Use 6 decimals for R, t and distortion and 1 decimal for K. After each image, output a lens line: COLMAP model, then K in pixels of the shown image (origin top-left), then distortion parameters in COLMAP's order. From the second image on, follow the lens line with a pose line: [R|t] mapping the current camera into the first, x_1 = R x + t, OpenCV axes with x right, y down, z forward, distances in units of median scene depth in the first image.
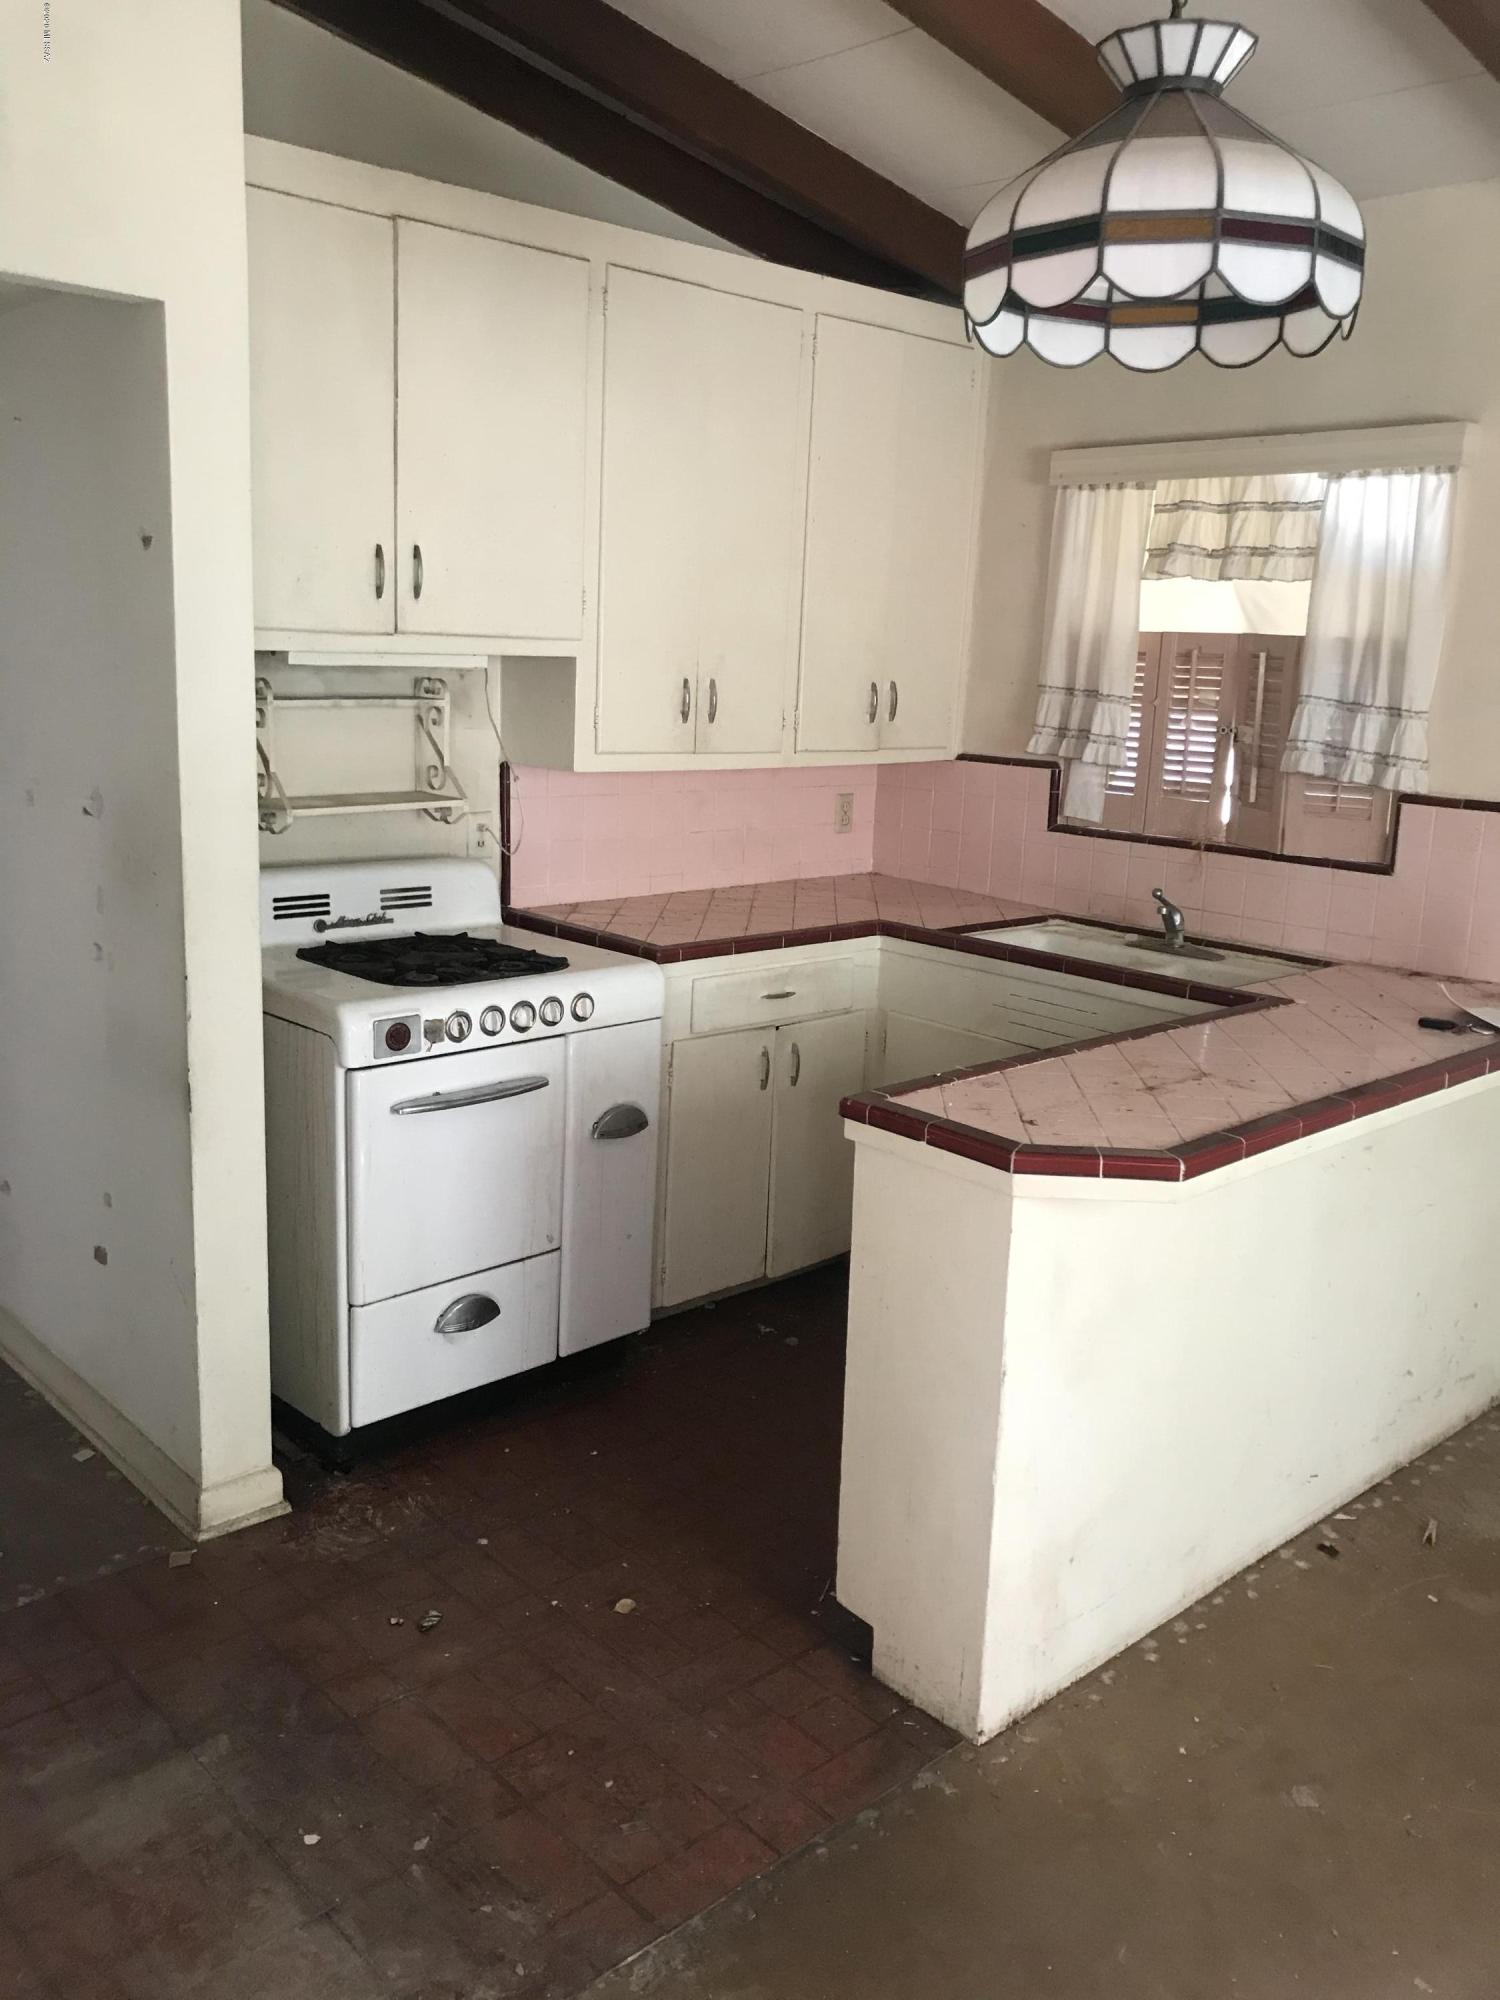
lens RADIAL K [[1631.6, 0, 743.8], [0, 1631.6, 1005.1], [0, 0, 1]] dist [0.017568, -0.009075]
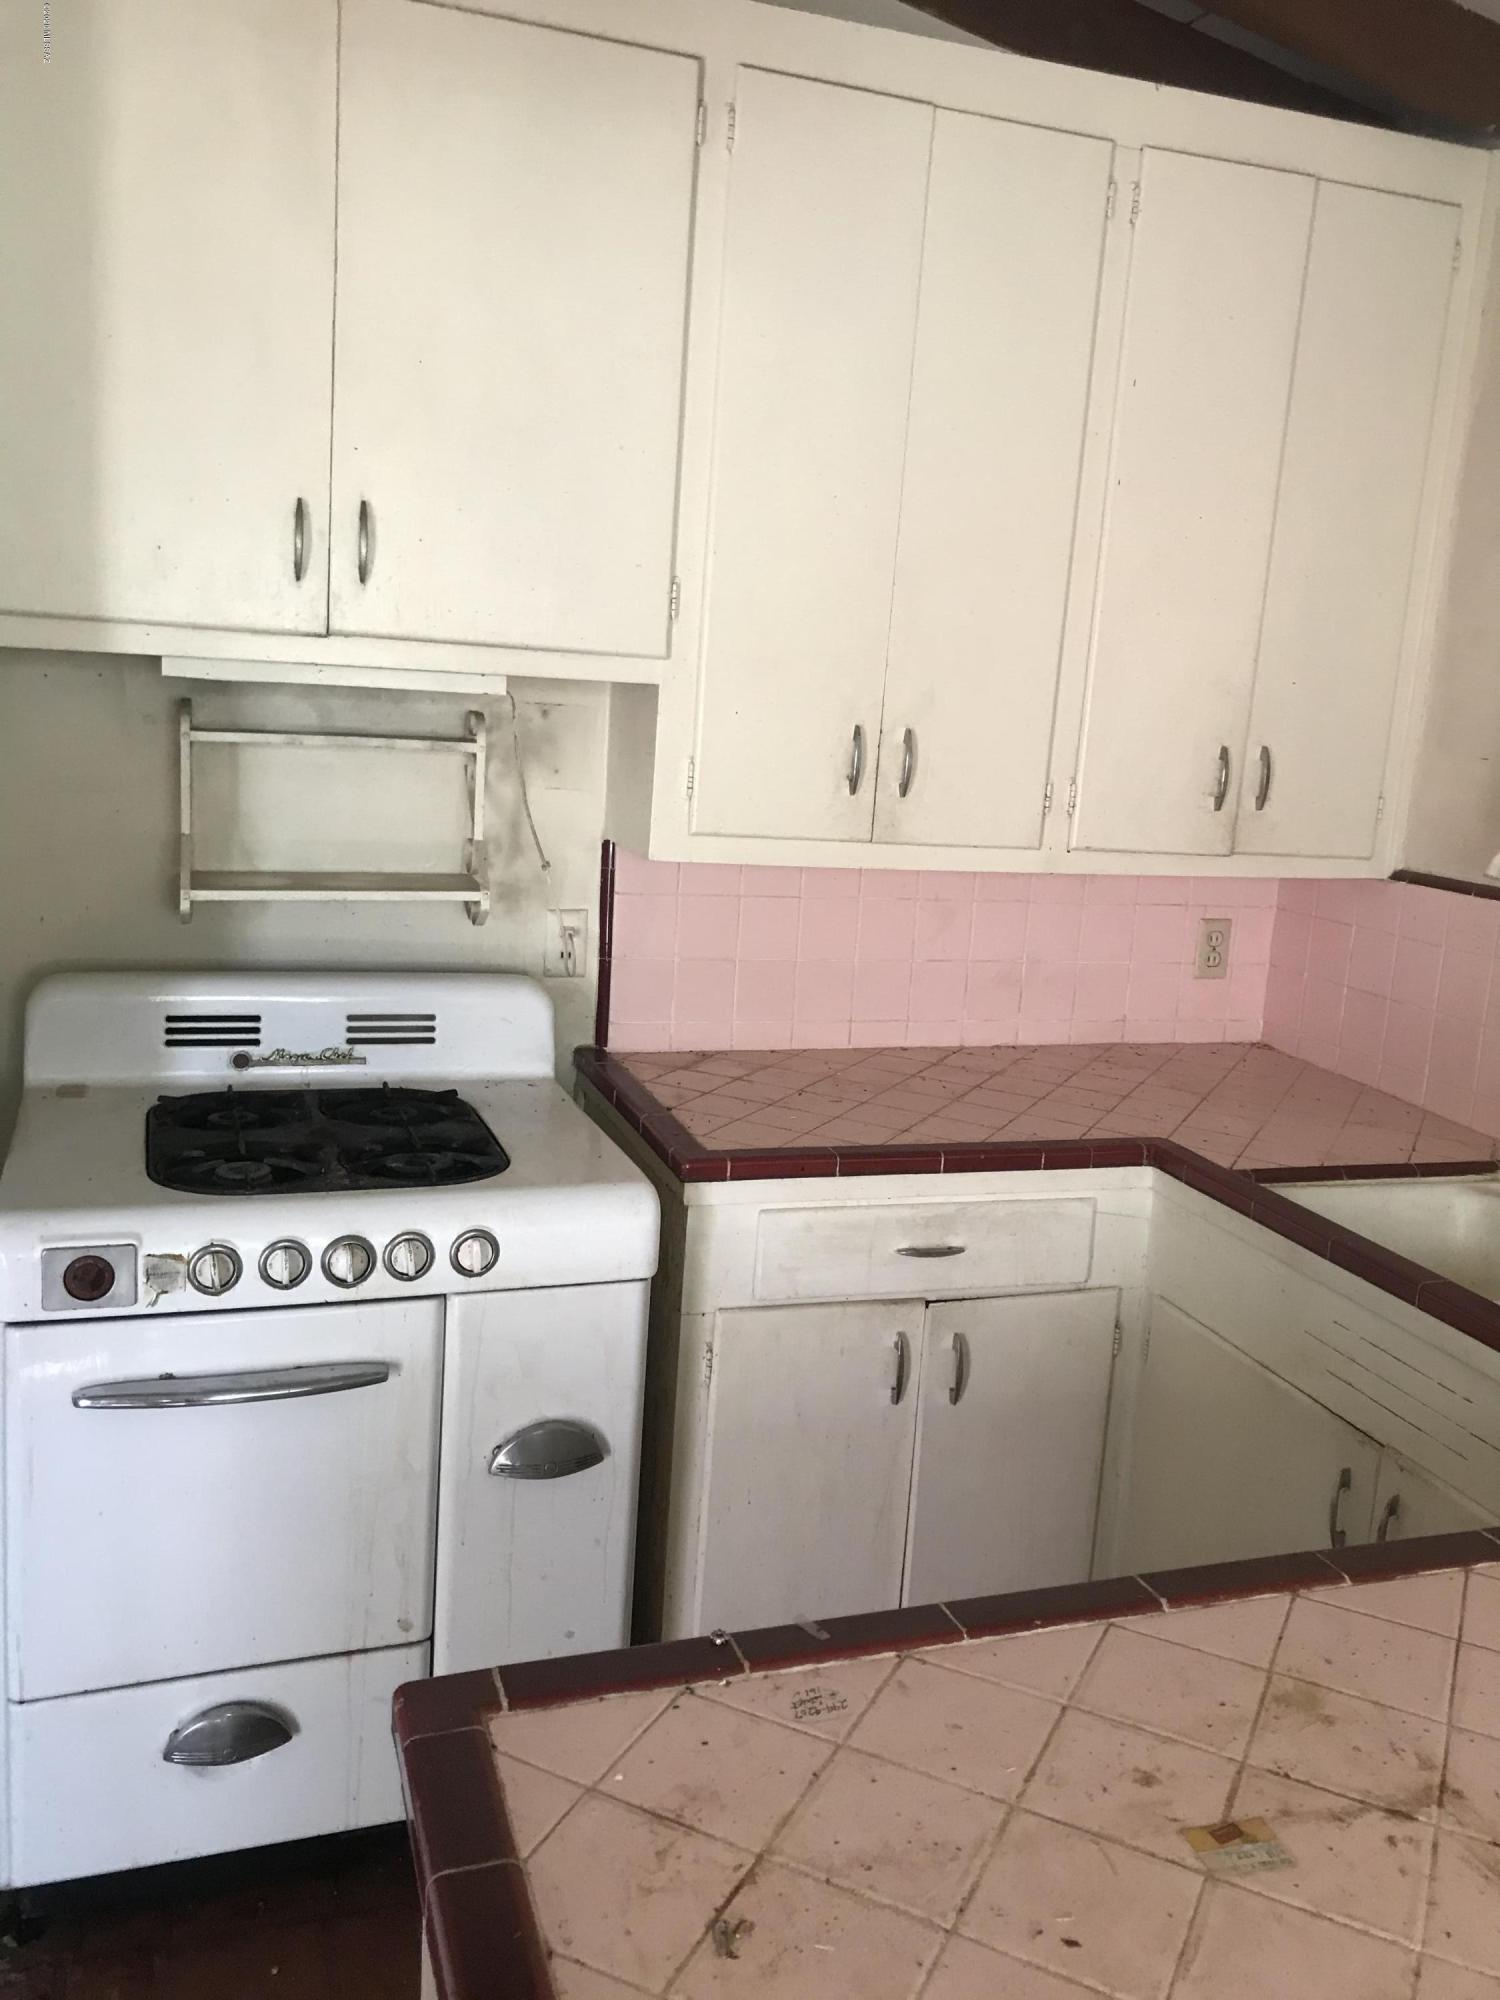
lens RADIAL K [[1631.6, 0, 757.8], [0, 1631.6, 984.2], [0, 0, 1]] dist [0.017568, -0.009075]
pose [[0.914996, 0.092257, -0.392773, 0.199877], [-0.115065, 0.992746, -0.034871, -0.079148], [0.386707, 0.077101, 0.918974, 0.440139]]
